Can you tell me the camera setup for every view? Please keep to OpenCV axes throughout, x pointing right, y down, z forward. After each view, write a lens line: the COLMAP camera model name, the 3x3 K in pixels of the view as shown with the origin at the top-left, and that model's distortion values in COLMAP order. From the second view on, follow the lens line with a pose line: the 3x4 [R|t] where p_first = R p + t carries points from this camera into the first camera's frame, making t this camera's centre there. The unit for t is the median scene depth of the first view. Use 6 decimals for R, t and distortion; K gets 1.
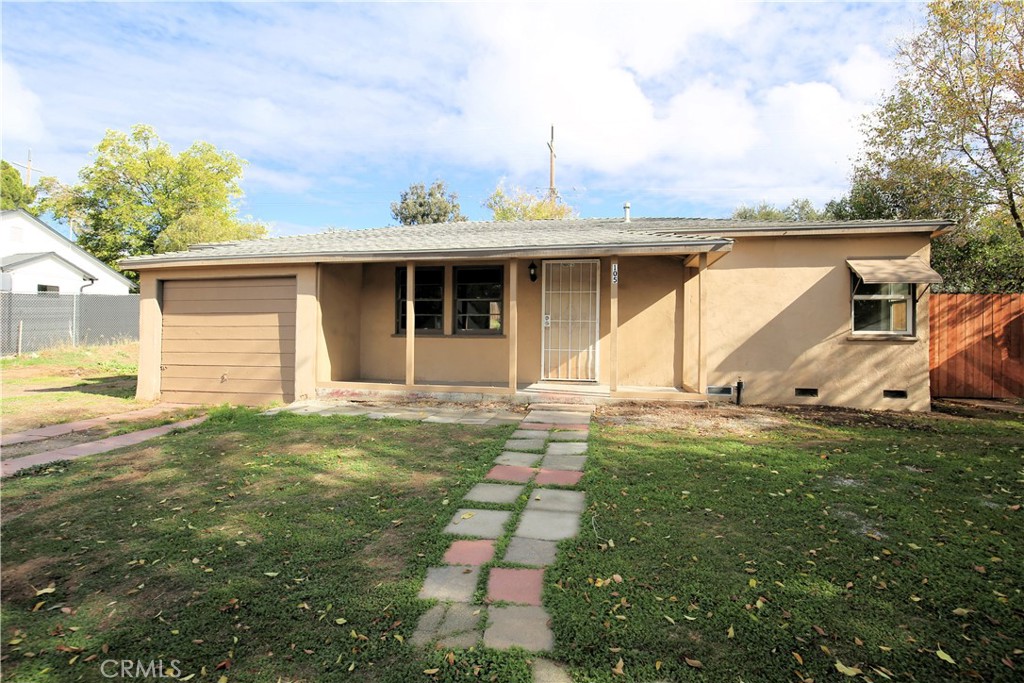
lens RADIAL K [[478.9, 0, 512.0], [0, 478.9, 341.5], [0, 0, 1]] dist [-0.034820, 0.000553]
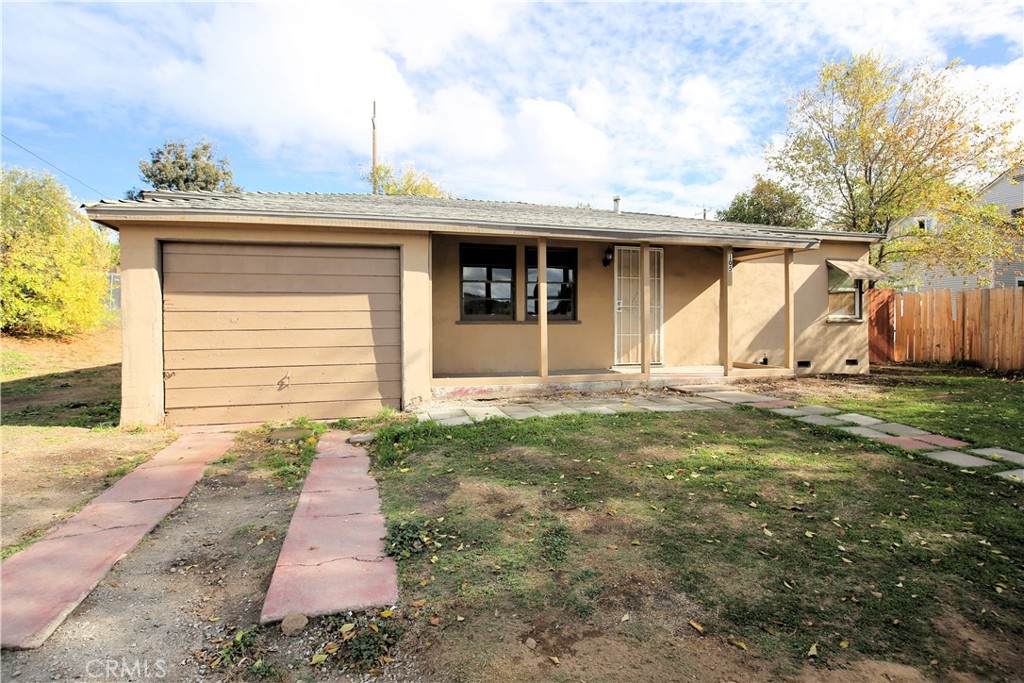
lens RADIAL K [[478.9, 0, 512.0], [0, 478.9, 341.5], [0, 0, 1]] dist [-0.034820, 0.000553]
pose [[0.901132, -0.026768, 0.432717, -0.613391], [0.015144, 0.999426, 0.030288, -0.002978], [-0.433280, -0.020741, 0.901021, 0.203559]]
